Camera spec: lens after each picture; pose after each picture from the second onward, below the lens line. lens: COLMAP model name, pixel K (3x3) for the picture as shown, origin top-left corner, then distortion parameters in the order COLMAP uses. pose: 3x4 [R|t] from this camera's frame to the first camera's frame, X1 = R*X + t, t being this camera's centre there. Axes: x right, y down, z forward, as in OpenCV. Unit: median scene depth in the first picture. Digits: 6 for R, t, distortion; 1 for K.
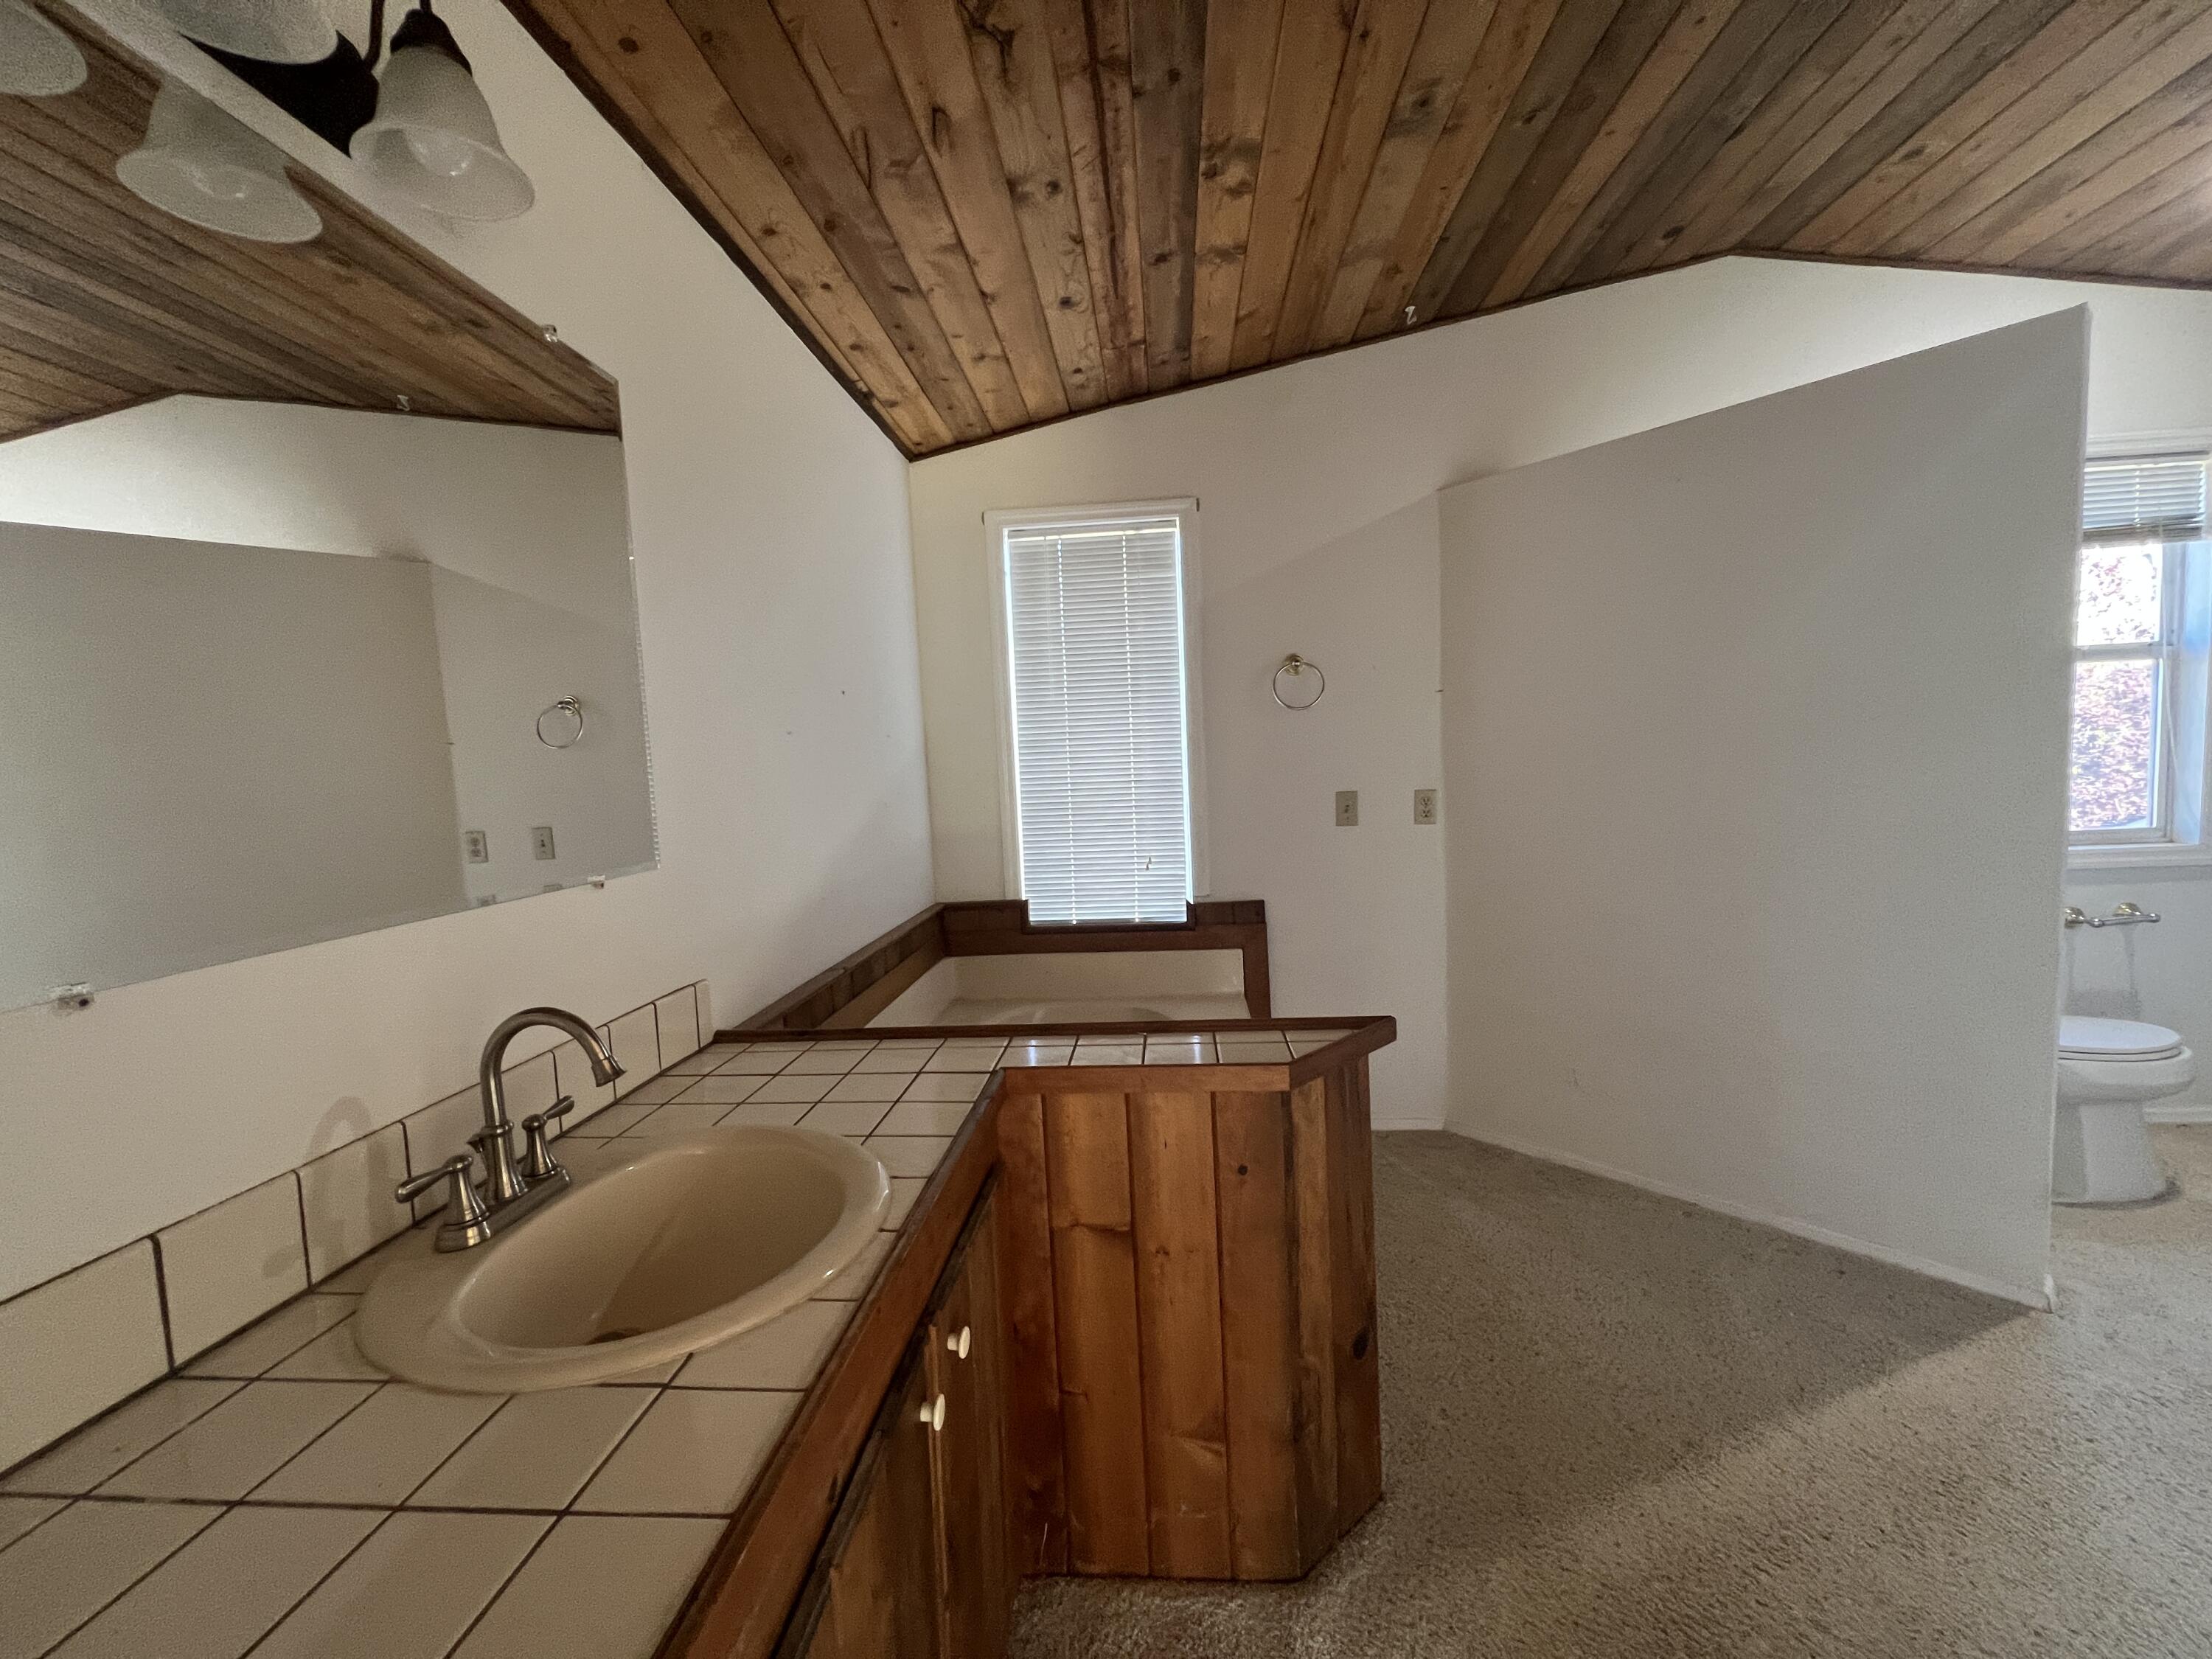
lens RADIAL K [[891.8, 0, 1100.2], [0, 891.8, 826.3], [0, 0, 1]] dist [0.002069, -0.000833]
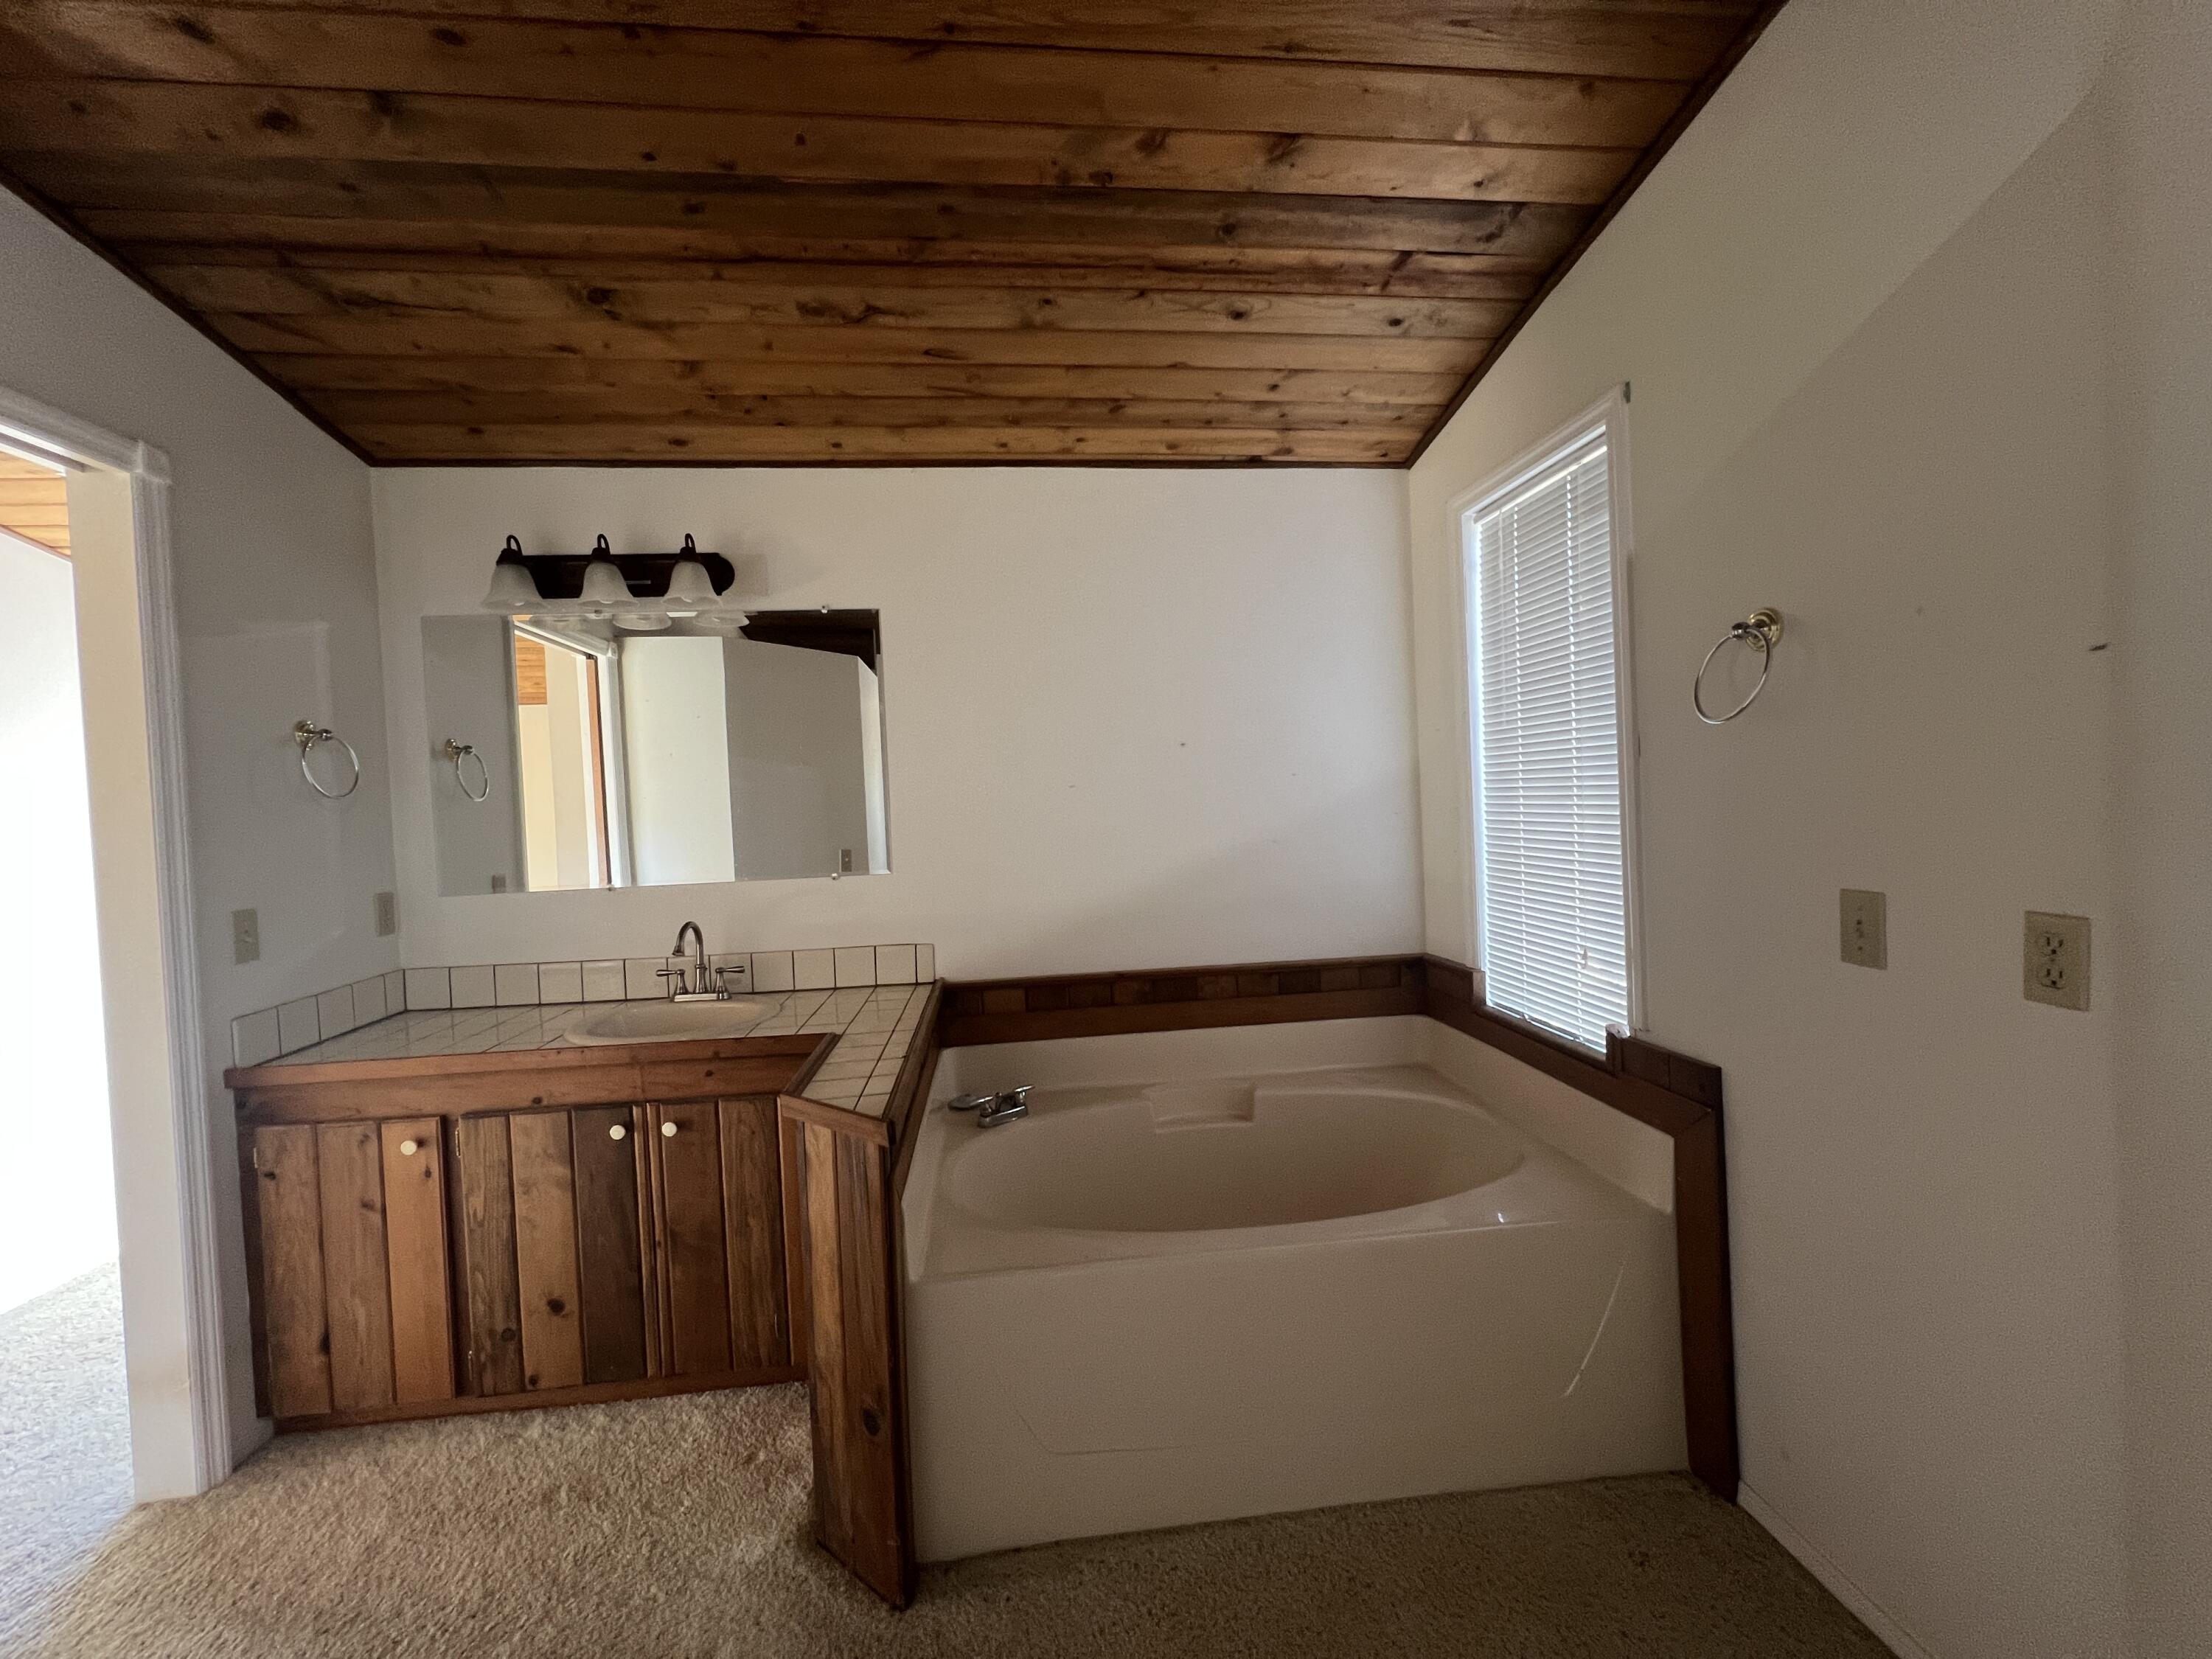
lens RADIAL K [[891.8, 0, 1100.1], [0, 891.8, 824.6], [0, 0, 1]] dist [0.002069, -0.000833]
pose [[0.179396, 0.065069, -0.981623, 0.666416], [-0.040271, 0.997460, 0.058759, -0.086206], [0.982952, 0.028990, 0.181561, 0.543338]]
